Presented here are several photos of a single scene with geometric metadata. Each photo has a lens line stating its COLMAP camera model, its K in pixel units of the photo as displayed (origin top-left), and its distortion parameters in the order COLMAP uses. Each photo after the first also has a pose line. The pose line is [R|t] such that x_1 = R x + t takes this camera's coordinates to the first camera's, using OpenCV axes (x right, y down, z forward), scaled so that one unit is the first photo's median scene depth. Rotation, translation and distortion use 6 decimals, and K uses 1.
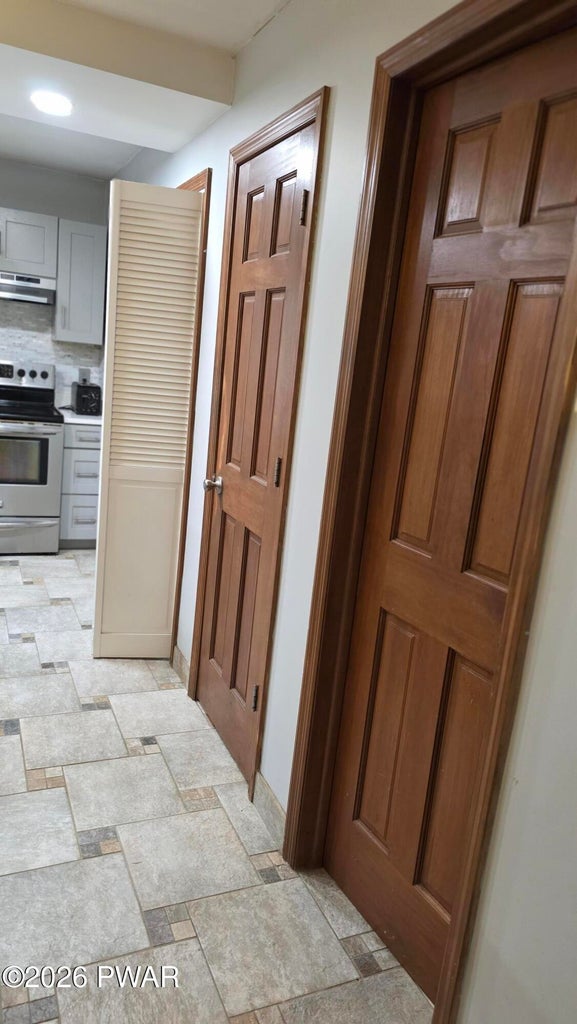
lens RADIAL K [[685.4, 0, 282.9], [0, 685.4, 512.3], [0, 0, 1]] dist [0.075107, -0.081386]
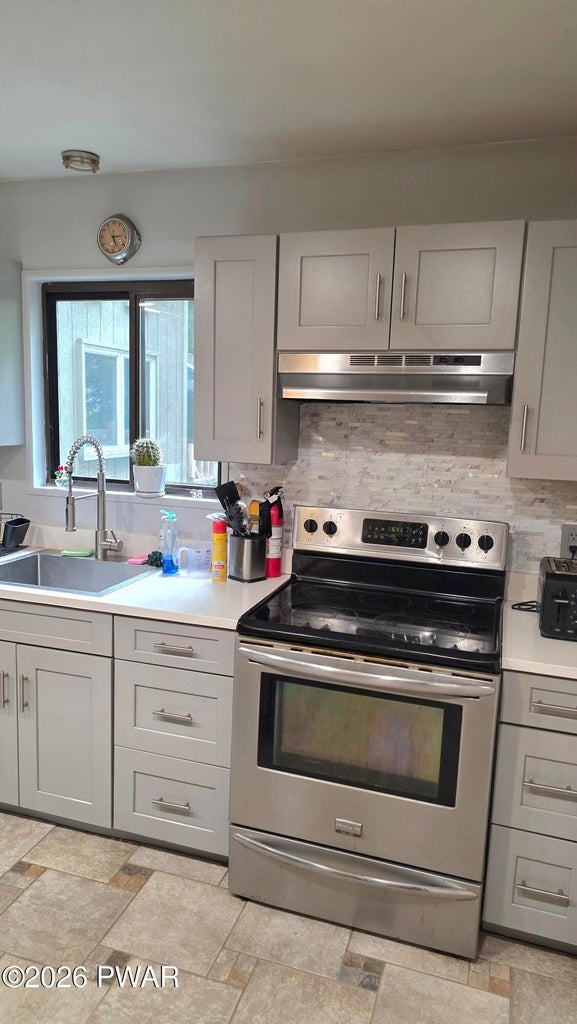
lens RADIAL K [[685.4, 0, 282.9], [0, 685.4, 512.3], [0, 0, 1]] dist [0.075107, -0.081386]
pose [[0.740973, 0.017266, -0.671312, -0.125647], [-0.098176, 0.991714, -0.082857, -0.172561], [0.664319, 0.127302, 0.736529, 0.560660]]
